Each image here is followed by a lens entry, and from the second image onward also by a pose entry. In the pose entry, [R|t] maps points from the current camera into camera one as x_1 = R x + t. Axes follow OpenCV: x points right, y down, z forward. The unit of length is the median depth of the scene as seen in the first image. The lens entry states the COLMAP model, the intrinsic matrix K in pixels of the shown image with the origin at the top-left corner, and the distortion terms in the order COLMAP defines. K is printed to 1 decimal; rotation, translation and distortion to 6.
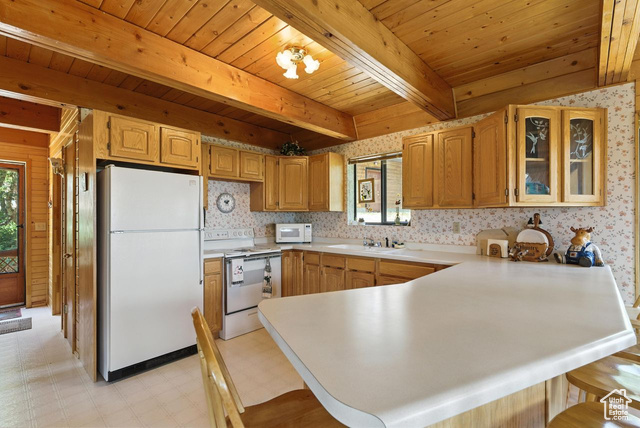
lens RADIAL K [[297.8, 0, 323.8], [0, 297.8, 217.2], [0, 0, 1]] dist [0.000648, -0.000033]
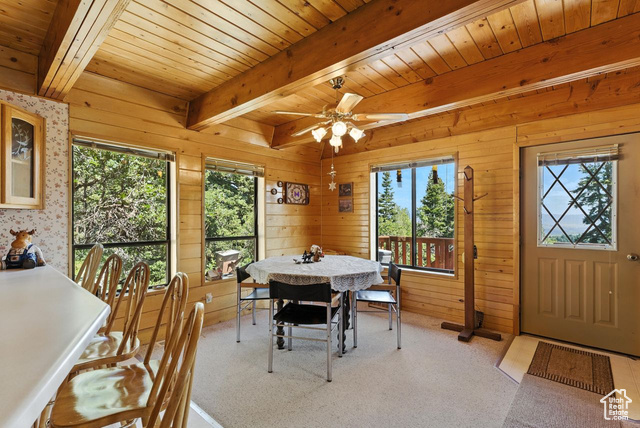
lens RADIAL K [[297.8, 0, 316.4], [0, 297.8, 218.5], [0, 0, 1]] dist [0.000648, -0.000033]
pose [[-0.007186, 0.002364, 0.999971, -0.102918], [-0.000153, 0.999997, -0.002365, -0.001396], [-0.999974, -0.000170, -0.007186, 0.023089]]
